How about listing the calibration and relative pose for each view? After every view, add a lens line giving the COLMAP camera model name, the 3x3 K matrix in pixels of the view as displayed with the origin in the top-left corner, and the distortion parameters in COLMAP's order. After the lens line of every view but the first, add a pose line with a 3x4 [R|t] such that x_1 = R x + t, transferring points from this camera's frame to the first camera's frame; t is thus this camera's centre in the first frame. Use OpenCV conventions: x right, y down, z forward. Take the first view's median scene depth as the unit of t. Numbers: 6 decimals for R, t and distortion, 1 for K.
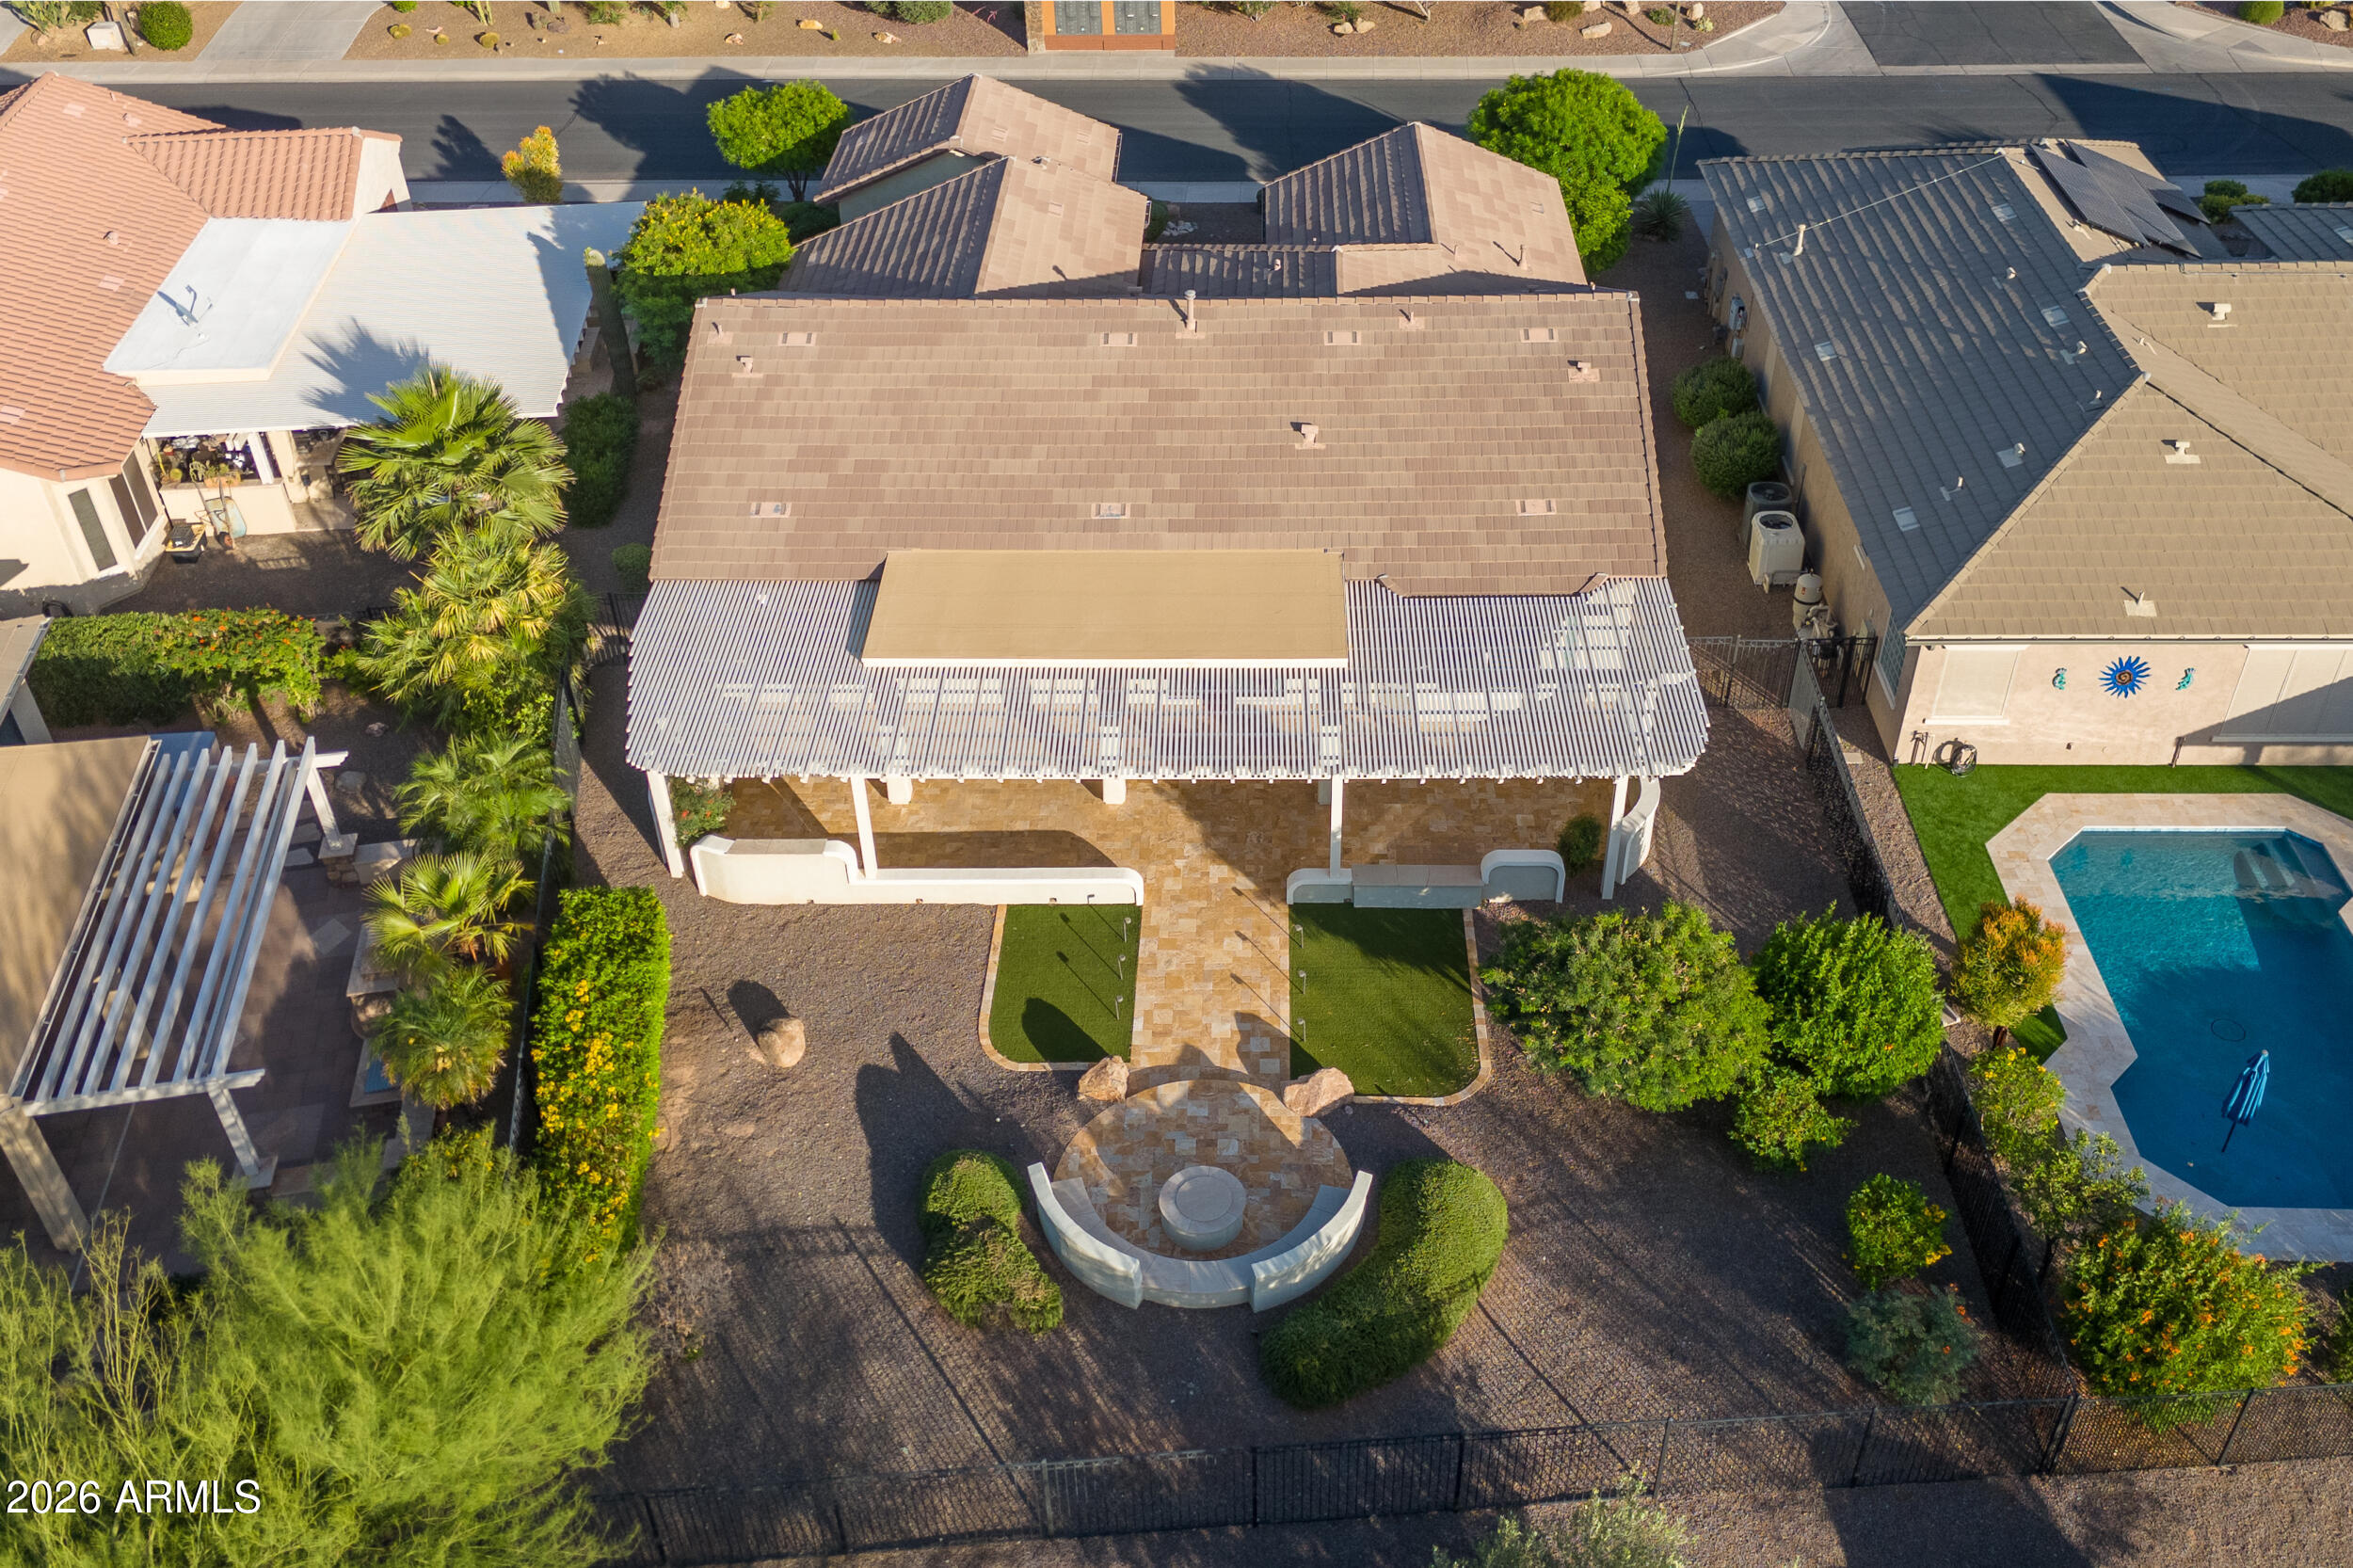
lens RADIAL K [[2062.6, 0, 1197.8], [0, 2062.6, 812.0], [0, 0, 1]] dist [0.129710, -0.239526]
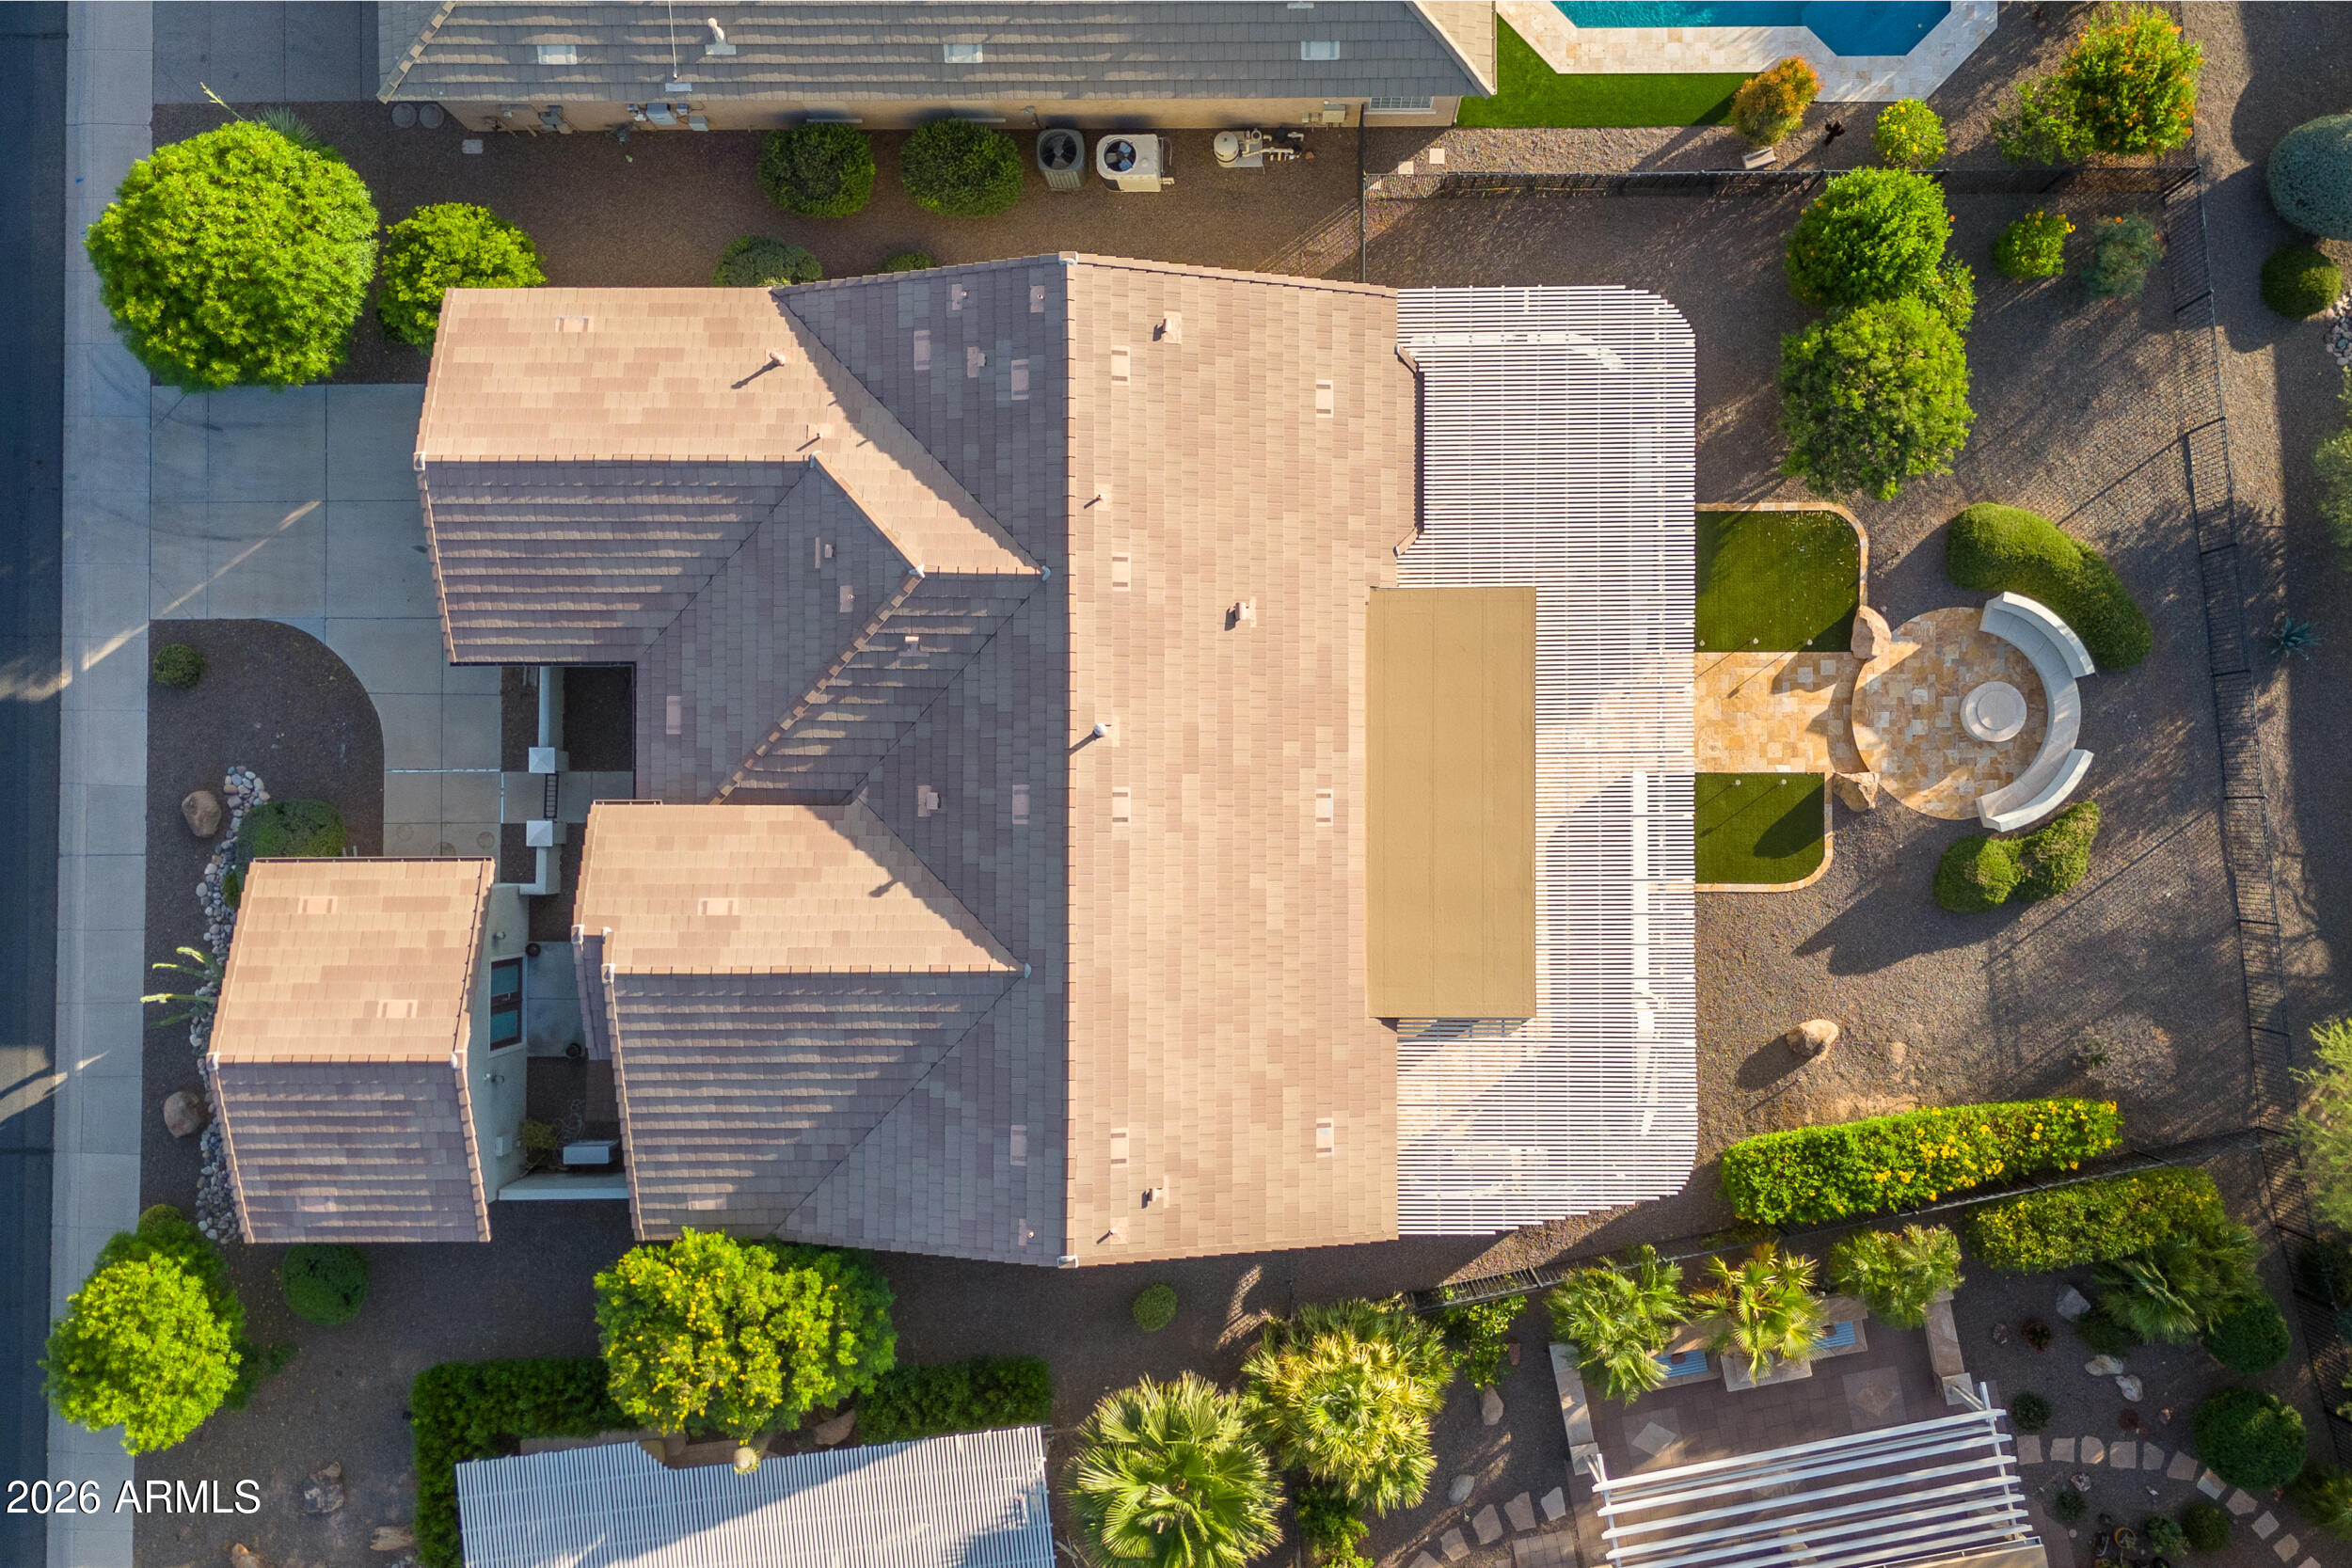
lens RADIAL K [[2061.5, 0, 1197.3], [0, 2061.5, 812.0], [0, 0, 1]] dist [0.129710, -0.239526]
pose [[-0.027741, -0.999137, 0.030913, -0.088453], [0.625896, 0.006751, 0.779877, -1.176117], [-0.779413, 0.040983, 0.625169, 0.478354]]
